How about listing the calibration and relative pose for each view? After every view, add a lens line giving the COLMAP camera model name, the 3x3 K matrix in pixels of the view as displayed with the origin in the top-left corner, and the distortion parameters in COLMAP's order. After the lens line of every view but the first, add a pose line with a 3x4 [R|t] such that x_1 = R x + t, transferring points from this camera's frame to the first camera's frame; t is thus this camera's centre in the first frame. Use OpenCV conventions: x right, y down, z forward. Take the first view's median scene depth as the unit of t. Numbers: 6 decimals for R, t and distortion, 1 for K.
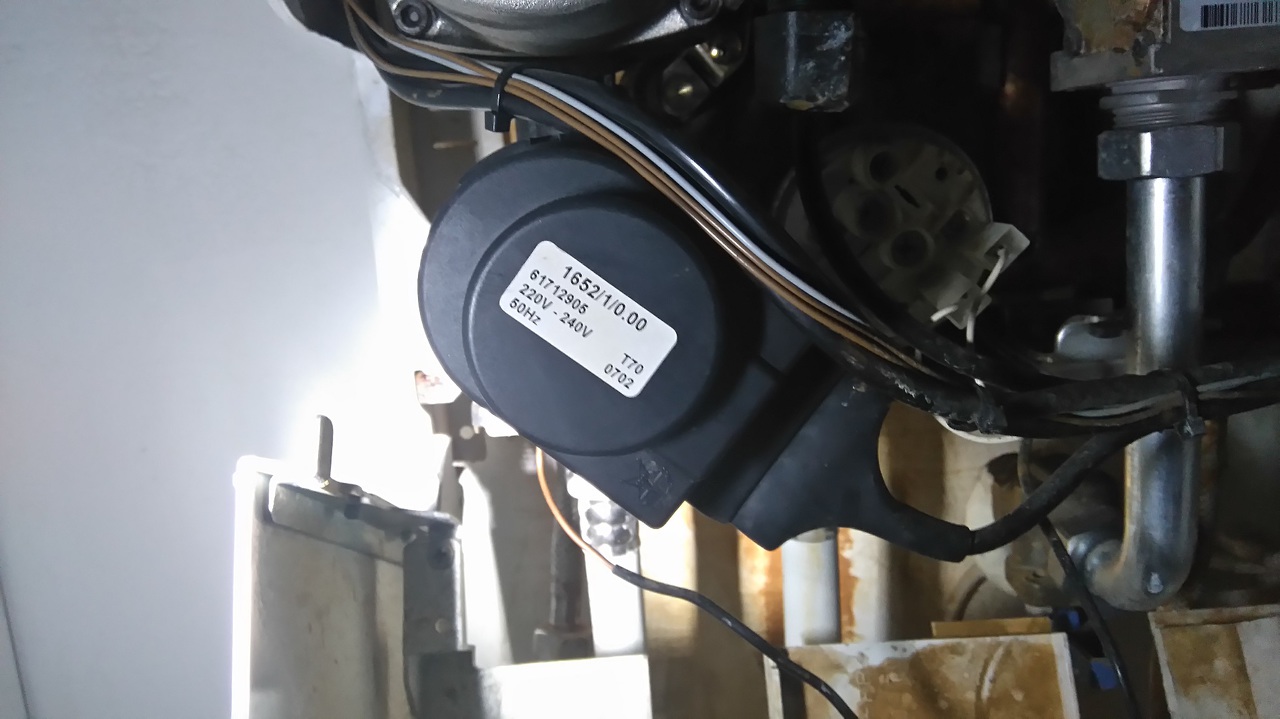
lens RADIAL K [[996.5, 0, 639.7], [0, 996.5, 333.0], [0, 0, 1]] dist [0.062223, -0.117598]
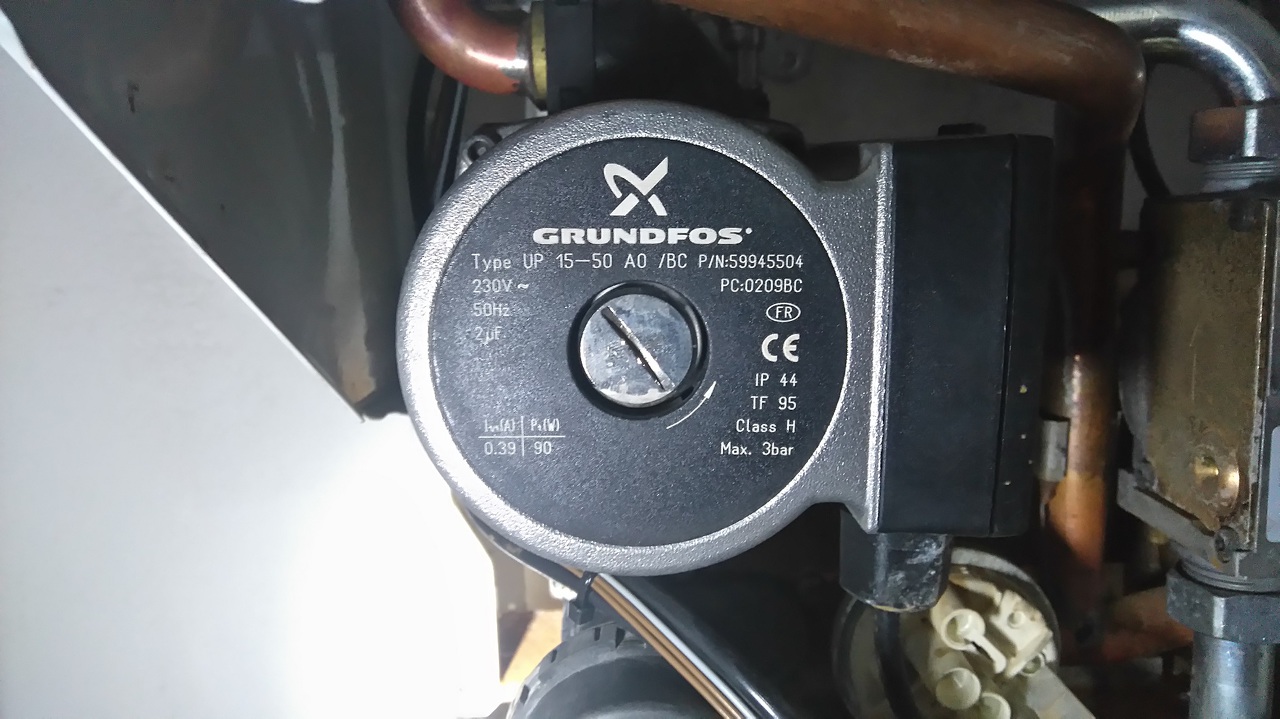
lens RADIAL K [[996.5, 0, 637.2], [0, 996.5, 362.1], [0, 0, 1]] dist [0.062223, -0.117598]
pose [[0.998920, 0.046317, 0.003558, -0.099884], [-0.046150, 0.998217, -0.037849, -0.415563], [-0.005305, 0.037644, 0.999277, -0.001300]]
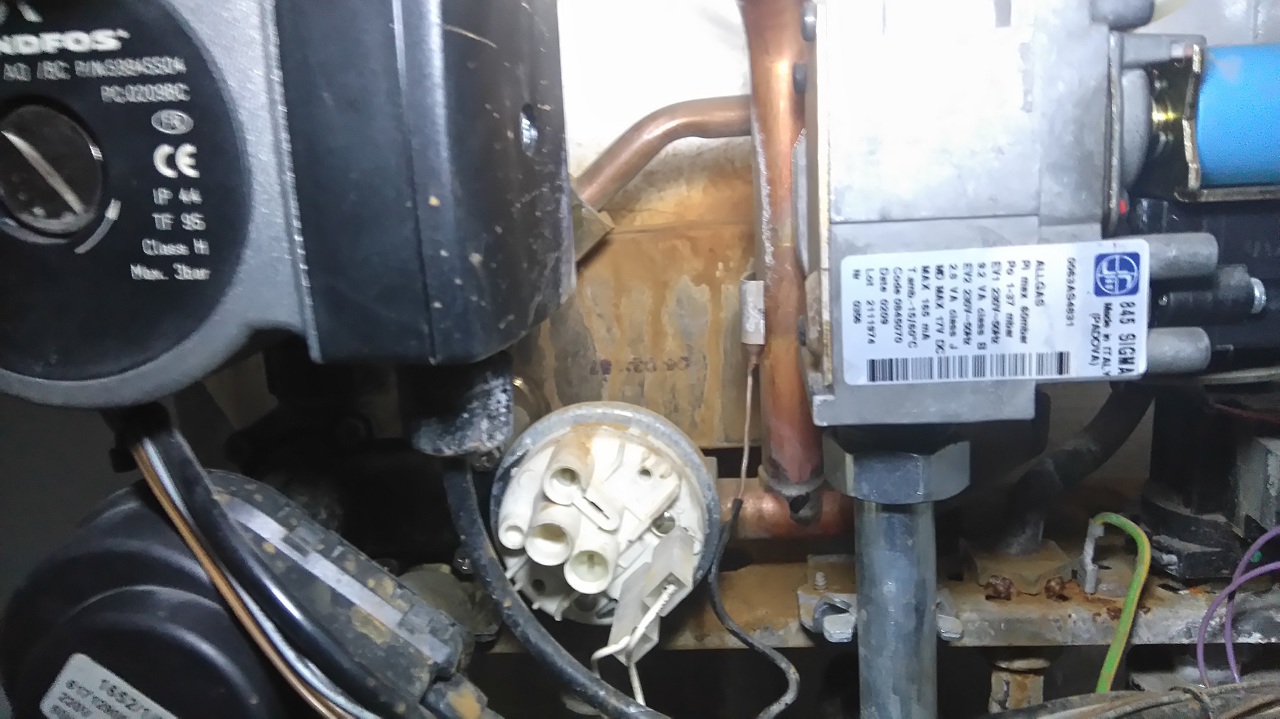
lens RADIAL K [[996.5, 0, 631.7], [0, 996.5, 335.1], [0, 0, 1]] dist [0.062223, -0.117598]
pose [[0.996665, 0.032487, -0.074853, 0.411900], [-0.031332, 0.999372, 0.016545, -0.356383], [0.075343, -0.014145, 0.997057, 0.070271]]
